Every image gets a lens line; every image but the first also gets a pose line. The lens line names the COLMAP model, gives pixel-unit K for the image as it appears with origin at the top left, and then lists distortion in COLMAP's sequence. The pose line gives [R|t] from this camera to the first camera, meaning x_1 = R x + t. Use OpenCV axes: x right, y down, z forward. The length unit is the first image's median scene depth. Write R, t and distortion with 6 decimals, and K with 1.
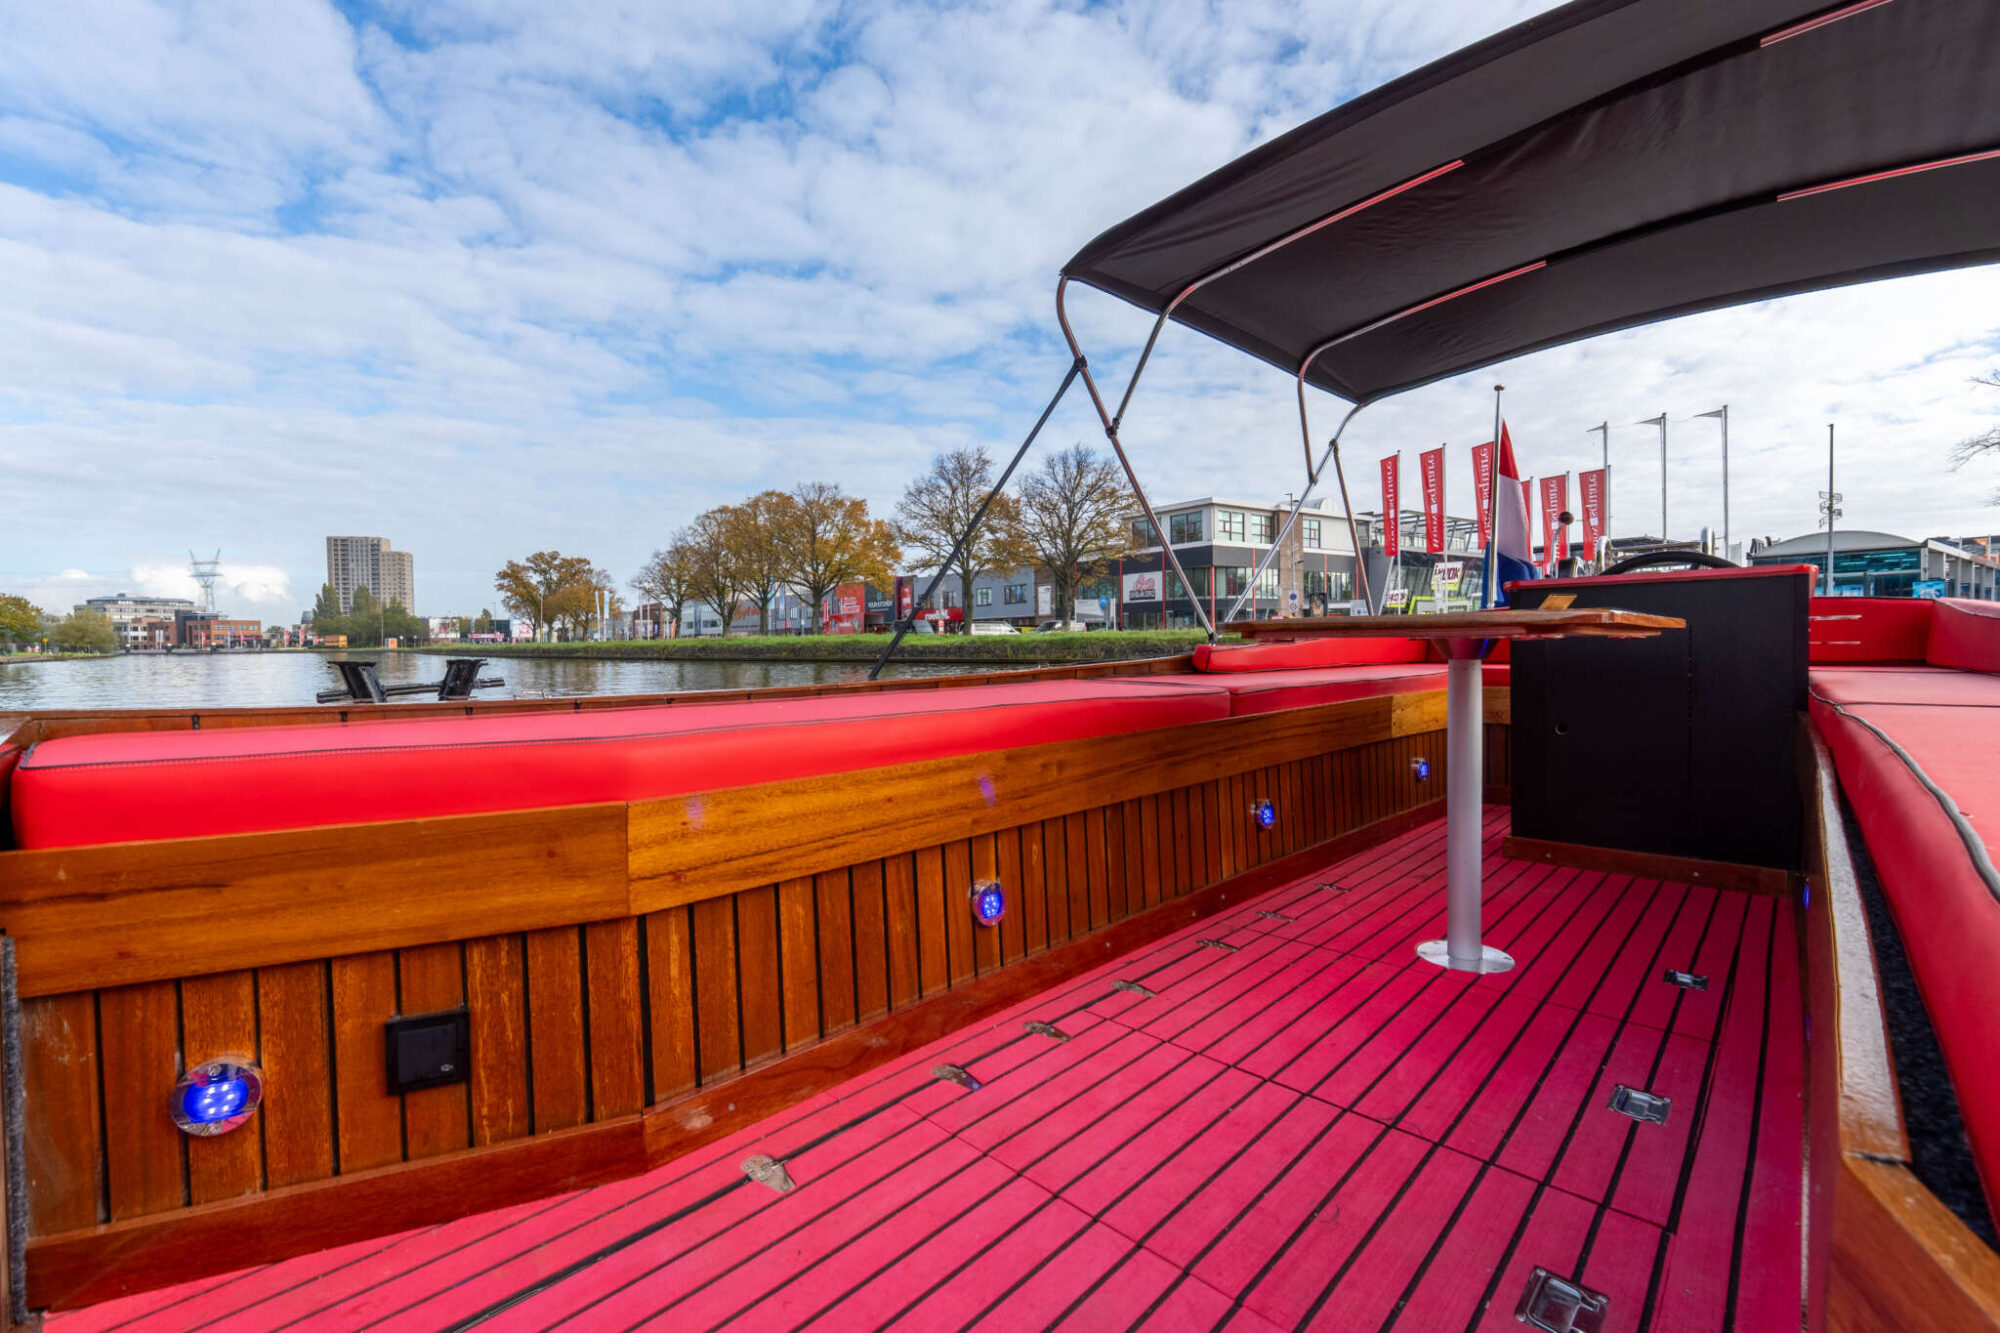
lens RADIAL K [[833.5, 0, 1013.8], [0, 833.5, 655.0], [0, 0, 1]] dist [-0.004058, -0.000012]
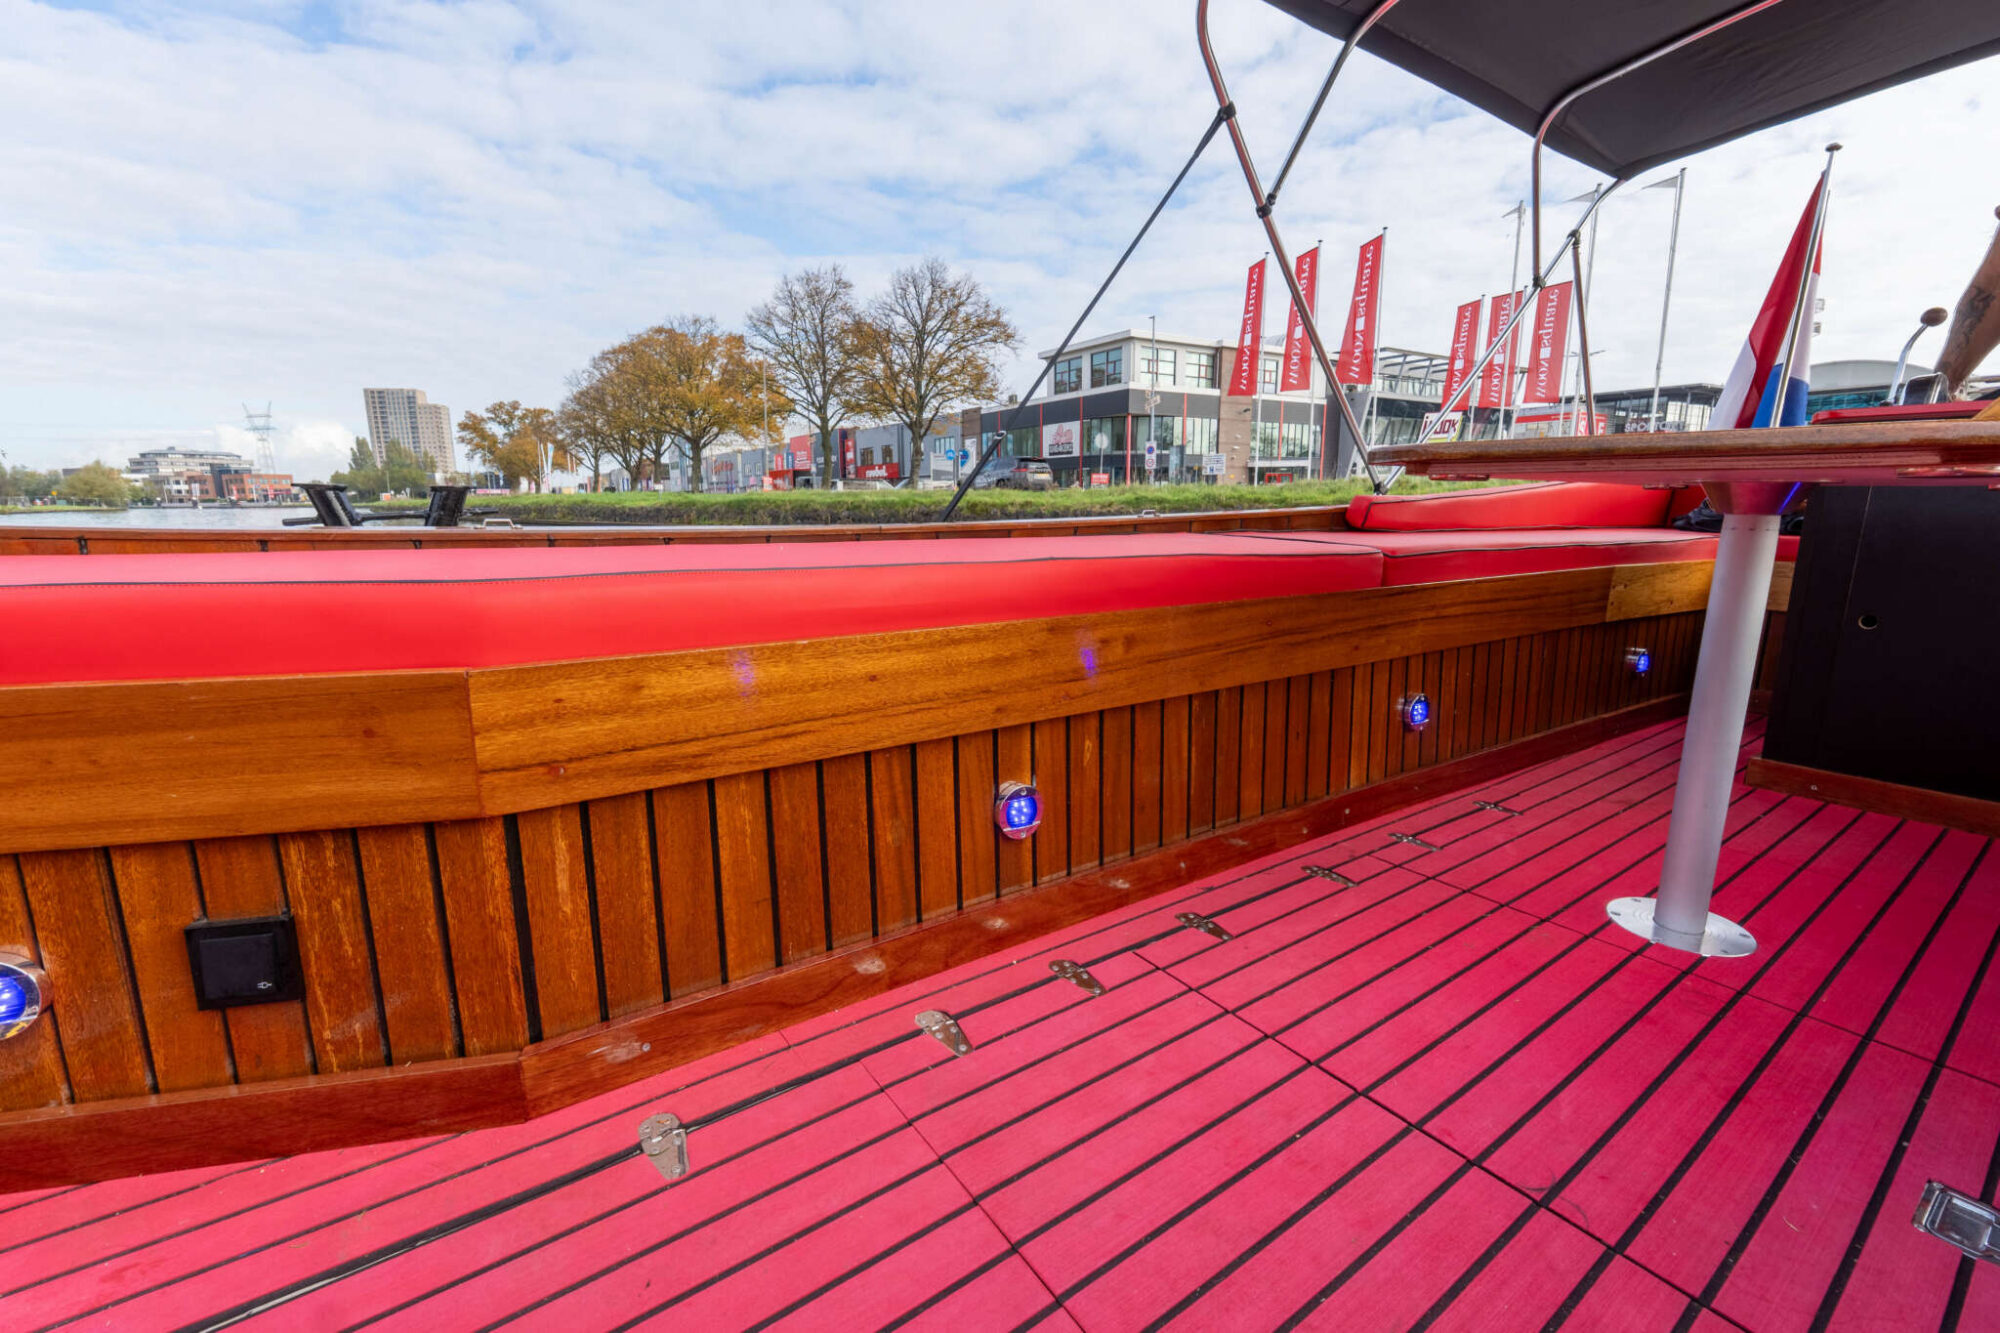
lens RADIAL K [[859.8, 0, 1000.0], [0, 859.8, 666.5], [0, 0, 1]] dist [-0.006541, 0.000035]
pose [[0.982531, 0.055537, -0.177620, 0.100594], [-0.022694, 0.983066, 0.181843, 0.019016], [0.184711, -0.174636, 0.967153, 0.266911]]
